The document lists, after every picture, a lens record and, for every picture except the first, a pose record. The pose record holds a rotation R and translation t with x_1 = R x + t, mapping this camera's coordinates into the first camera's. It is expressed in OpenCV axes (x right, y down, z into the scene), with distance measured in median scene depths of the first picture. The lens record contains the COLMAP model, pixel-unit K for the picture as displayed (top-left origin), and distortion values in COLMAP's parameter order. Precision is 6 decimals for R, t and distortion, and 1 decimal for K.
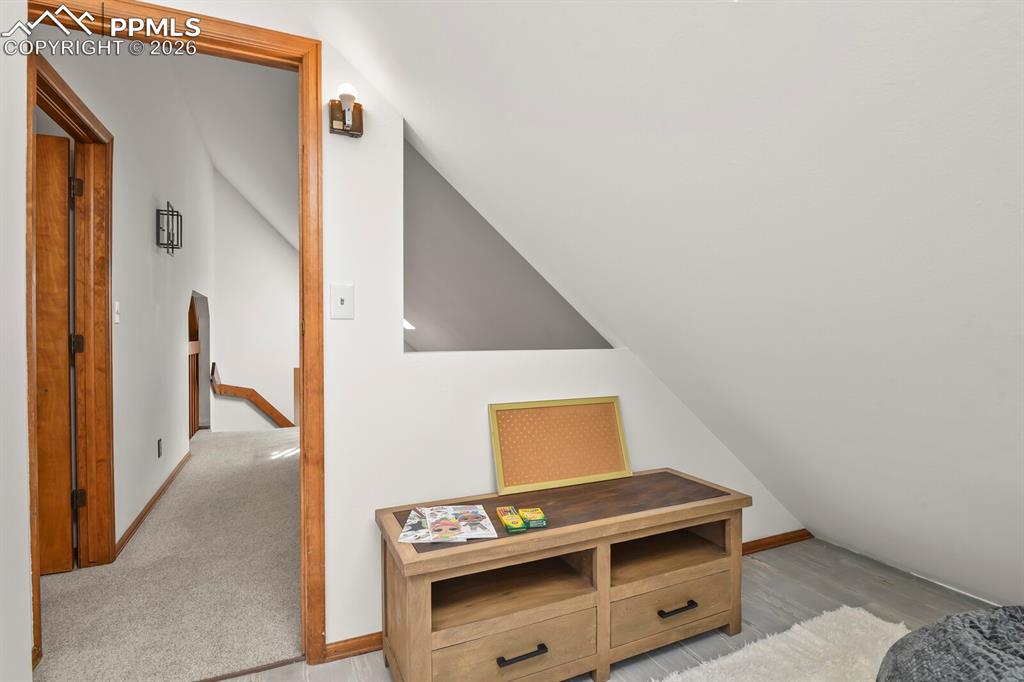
lens RADIAL K [[498.7, 0, 511.9], [0, 498.7, 340.0], [0, 0, 1]] dist [-0.011357, -0.004460]
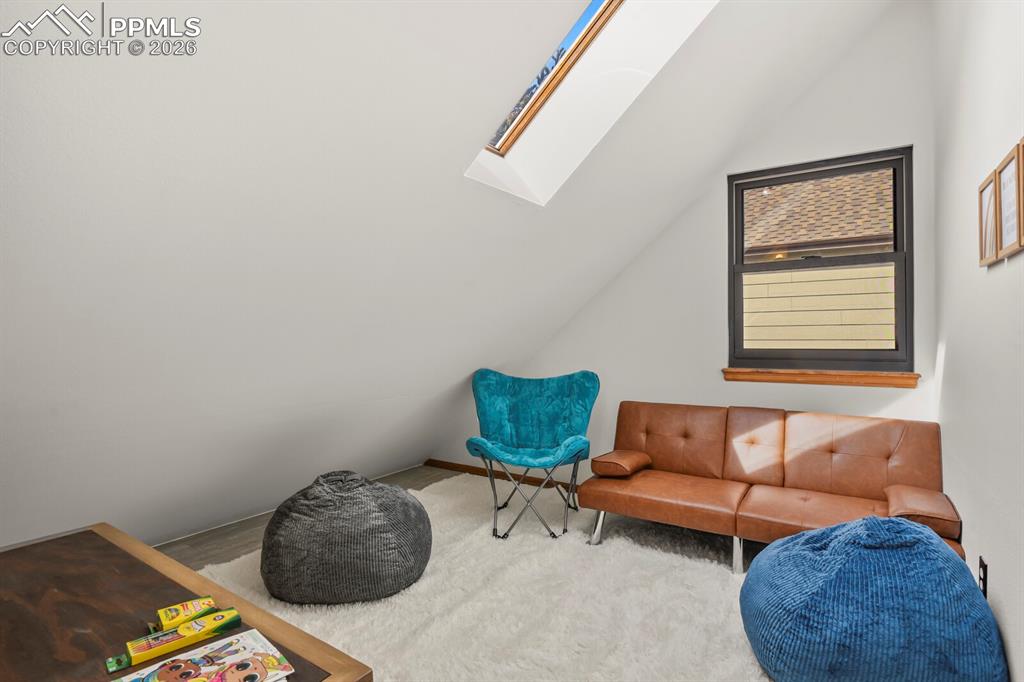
lens RADIAL K [[498.7, 0, 511.6], [0, 498.7, 340.2], [0, 0, 1]] dist [-0.011357, -0.004460]
pose [[-0.525089, -0.001369, 0.851046, -0.759994], [0.002955, 0.999990, 0.003432, -0.014031], [-0.851042, 0.004317, -0.525080, 0.988670]]
